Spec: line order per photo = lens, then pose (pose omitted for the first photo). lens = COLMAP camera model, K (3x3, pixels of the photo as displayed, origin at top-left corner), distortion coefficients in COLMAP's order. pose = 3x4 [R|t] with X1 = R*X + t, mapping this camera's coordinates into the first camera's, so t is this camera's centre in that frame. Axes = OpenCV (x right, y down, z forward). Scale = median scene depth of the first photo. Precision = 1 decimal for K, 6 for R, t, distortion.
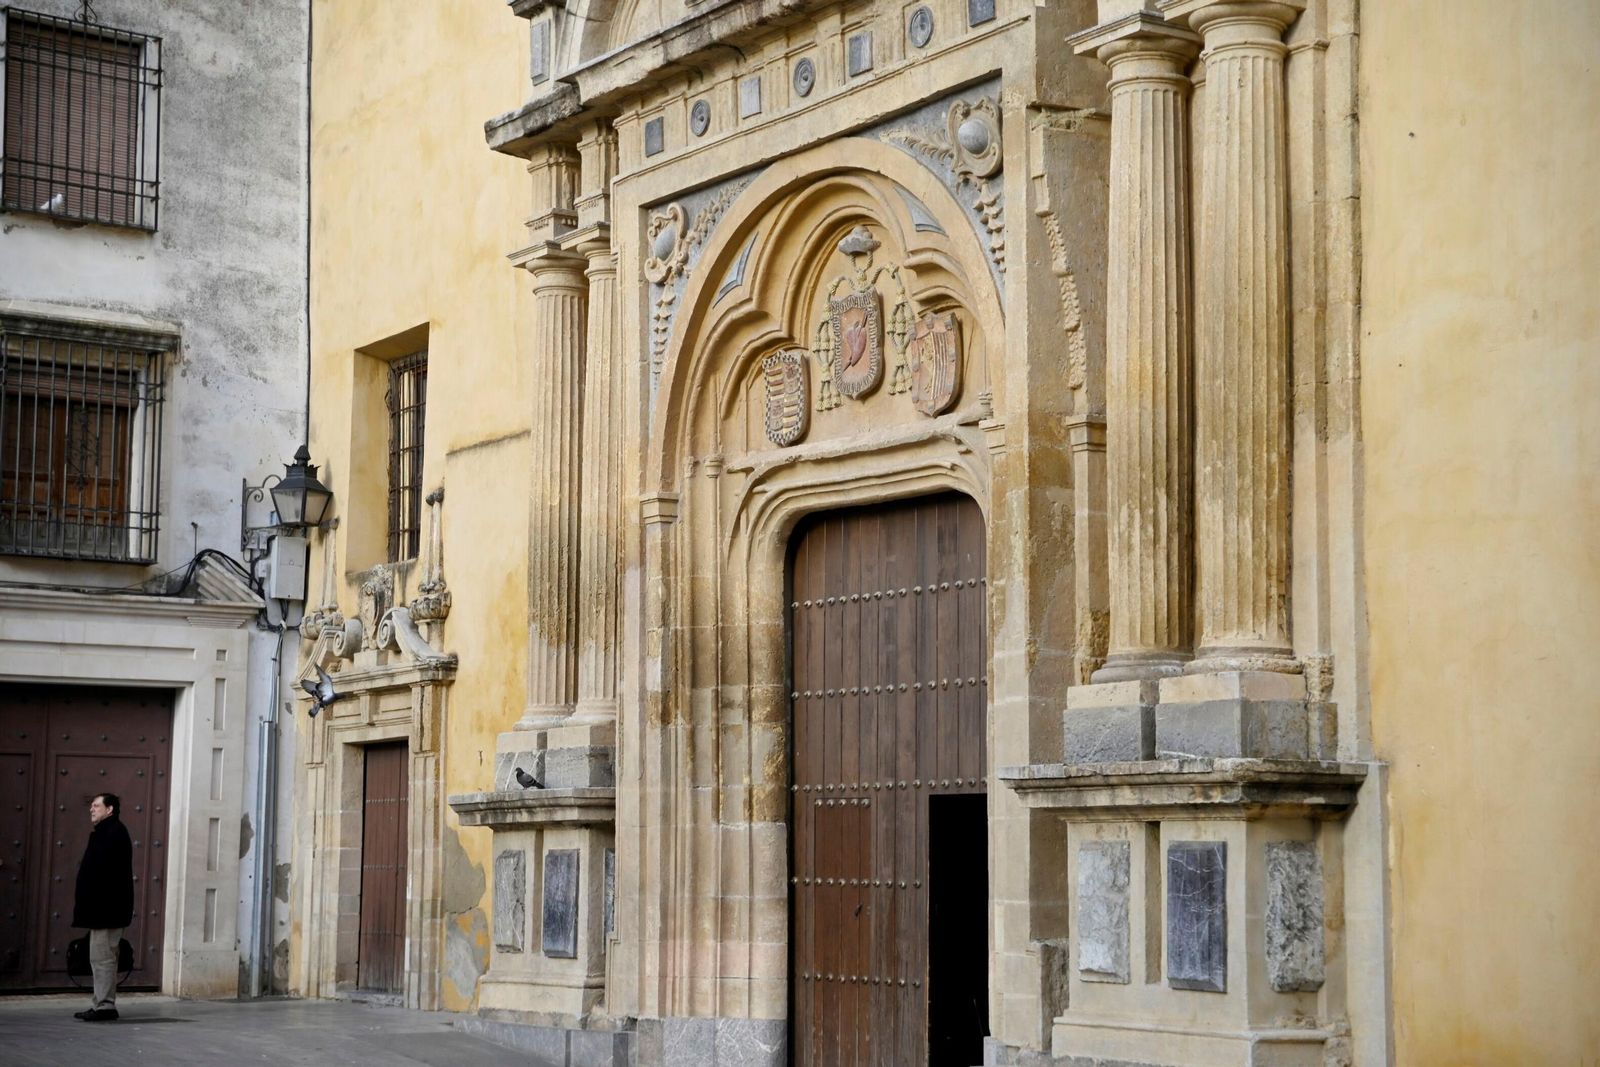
lens RADIAL K [[2957.1, 0, 848.2], [0, 2957.1, 526.8], [0, 0, 1]] dist [0.260962, -0.012919]
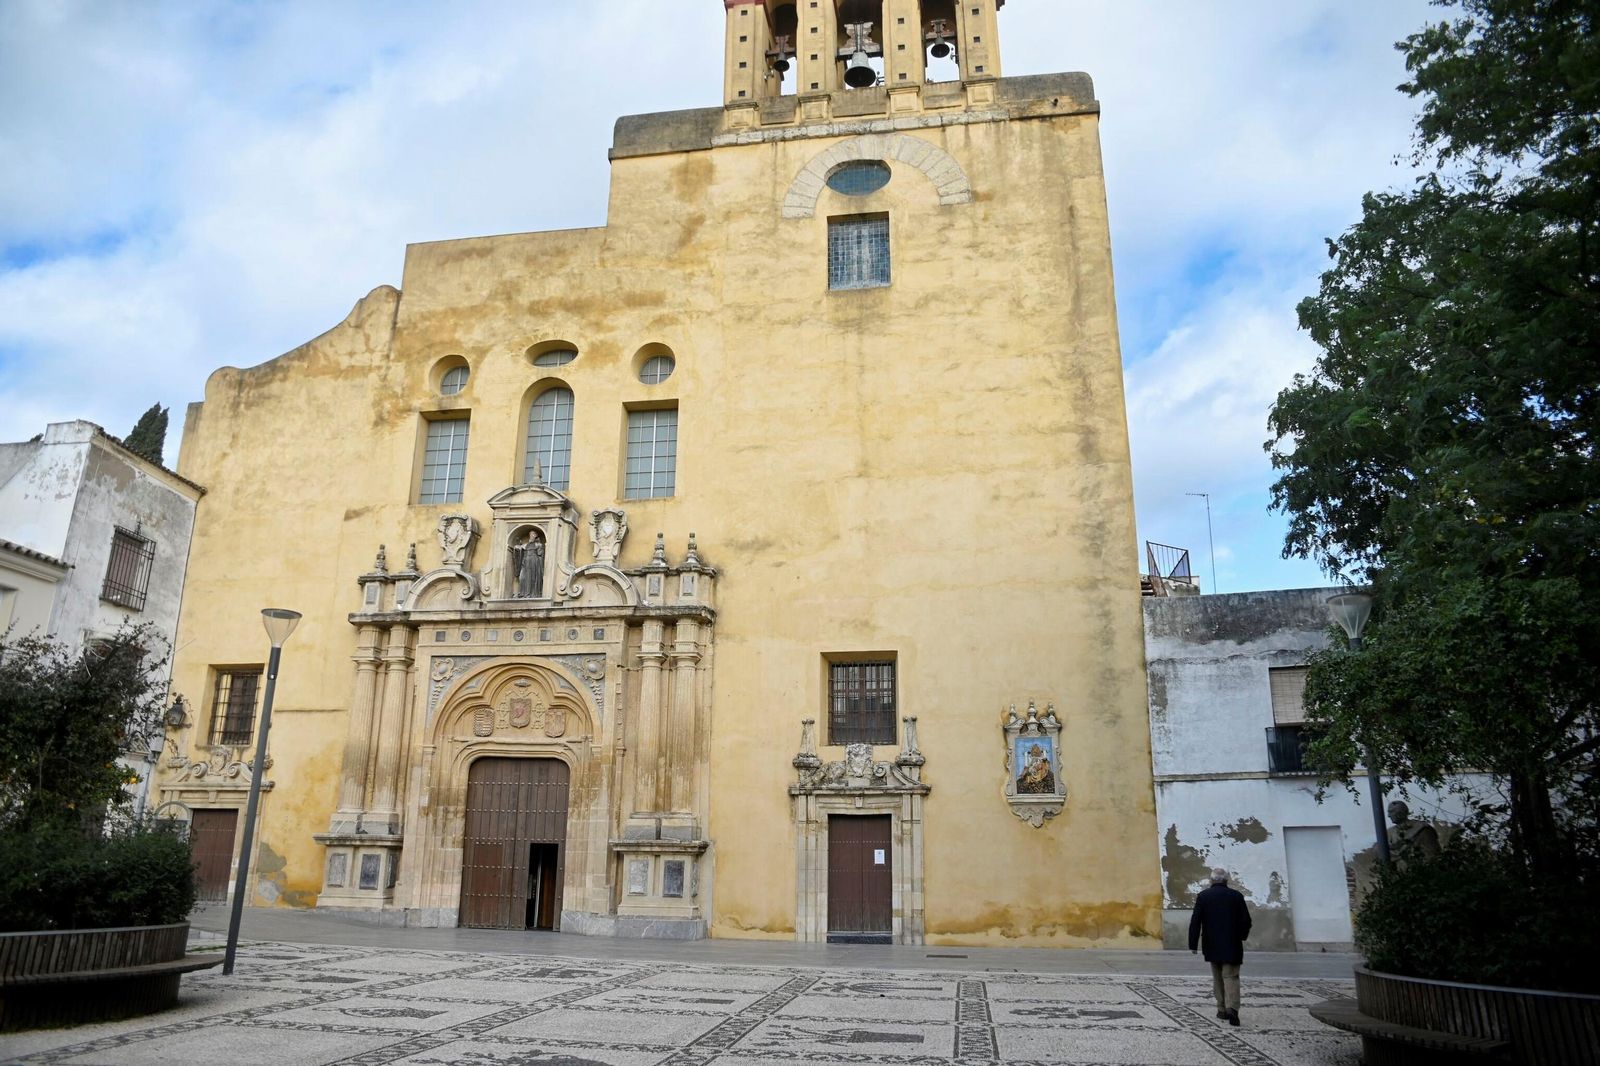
lens RADIAL K [[1104.2, 0, 802.0], [0, 1104.2, 530.6], [0, 0, 1]] dist [-0.117172, 0.098636]
pose [[0.659215, 0.222353, 0.718328, -0.761991], [-0.093623, 0.972118, -0.214994, -0.023390], [-0.746103, 0.074475, 0.661652, -0.130910]]
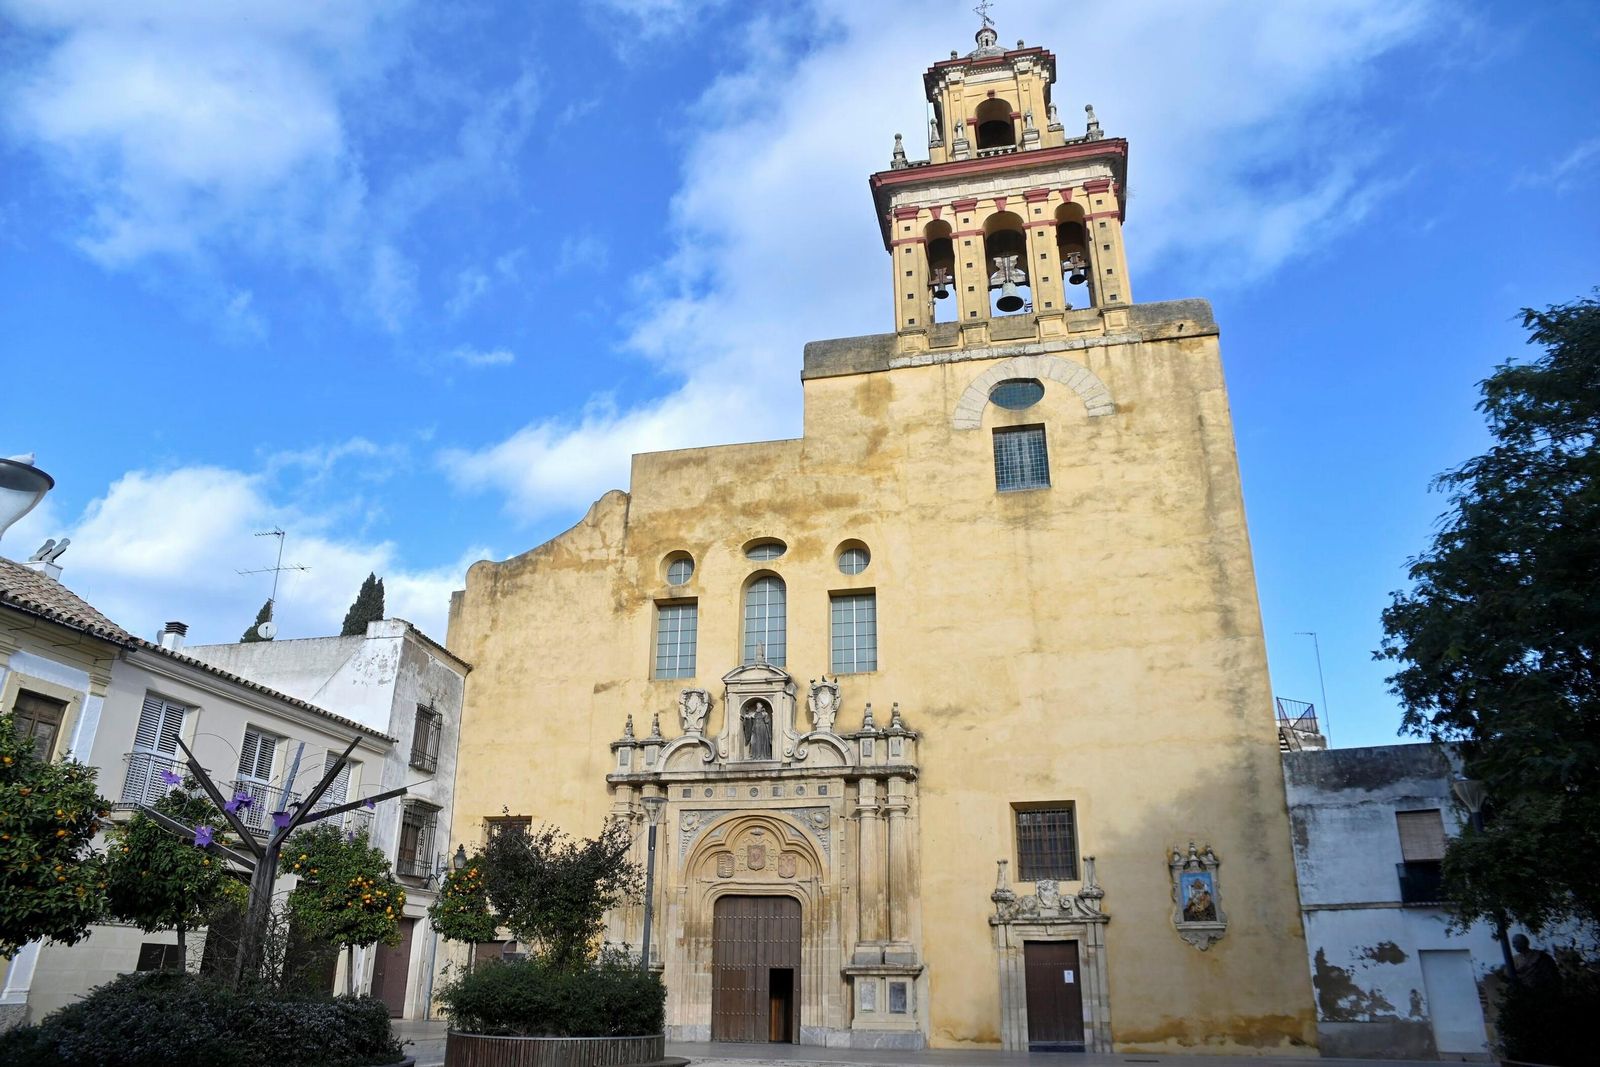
lens RADIAL K [[1119.6, 0, 801.1], [0, 1119.6, 530.3], [0, 0, 1]] dist [-0.117884, 0.101404]
pose [[0.709952, 0.271055, 0.649998, -1.107966], [-0.088527, 0.949992, -0.299463, -0.035895], [-0.698664, 0.155061, 0.698444, -0.221292]]
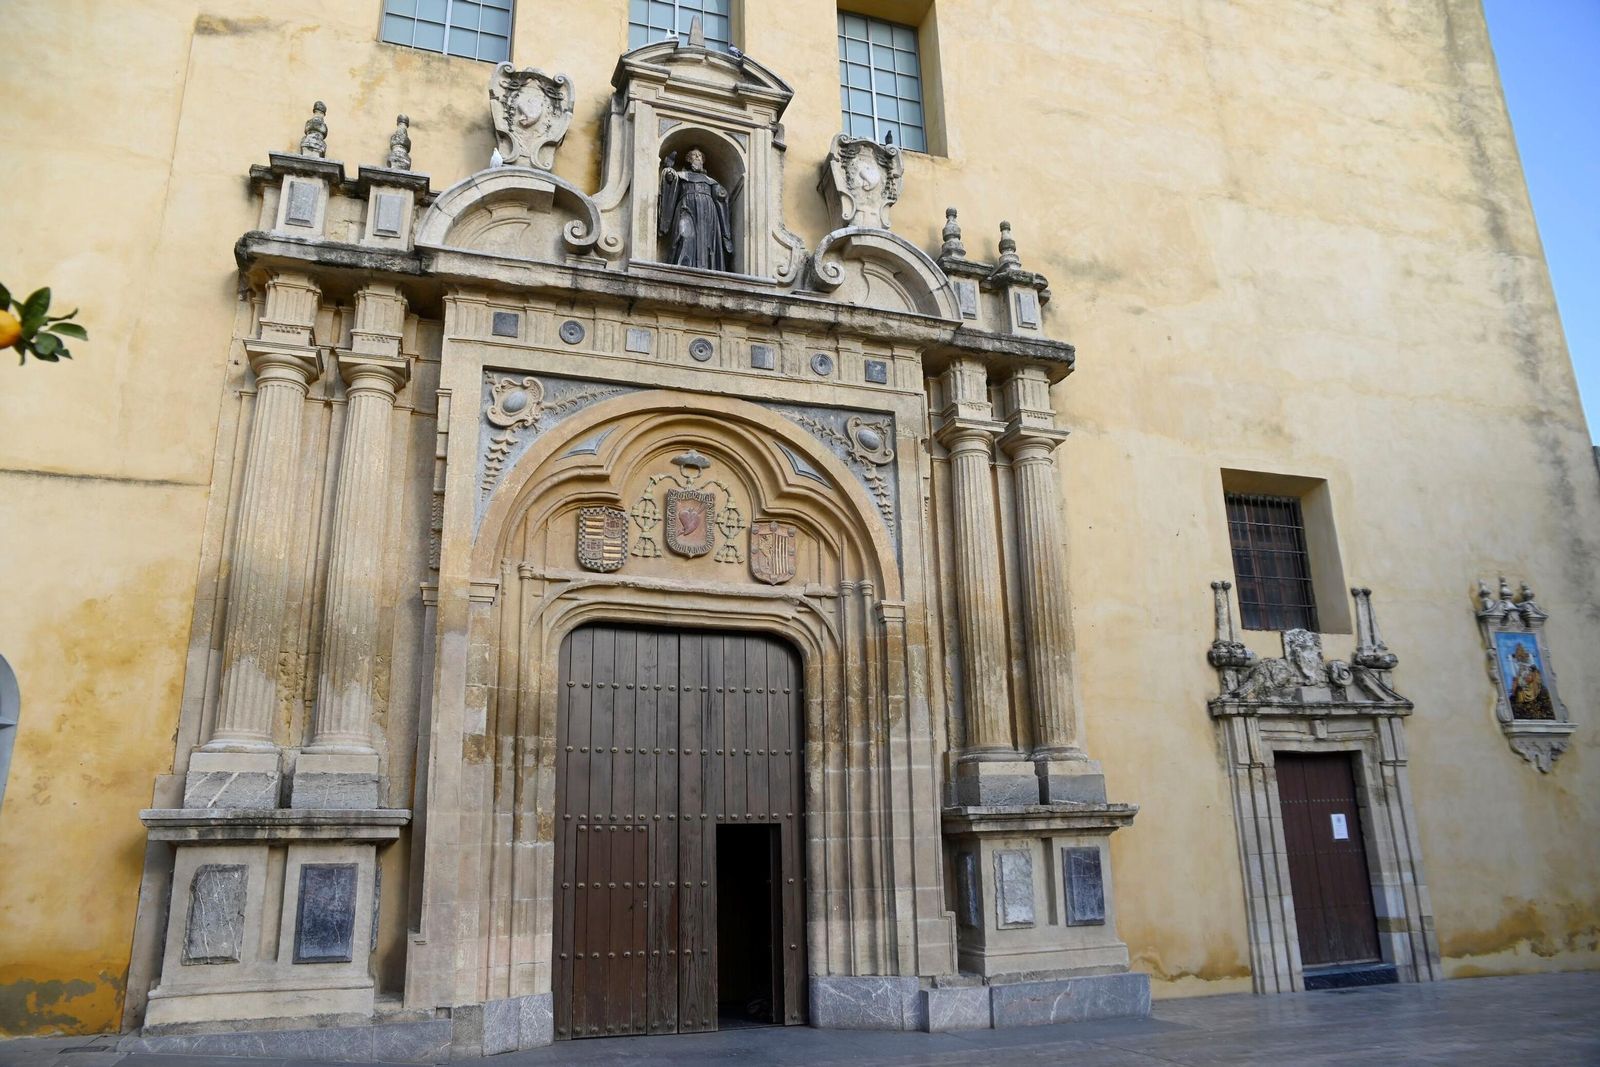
lens RADIAL K [[1097.8, 0, 805.3], [0, 1097.8, 529.6], [0, 0, 1]] dist [-0.119009, 0.101026]
pose [[0.242987, 0.268499, 0.932130, -0.512086], [-0.088591, 0.963056, -0.254314, 0.081155], [-0.965976, -0.020784, 0.257796, 0.797598]]
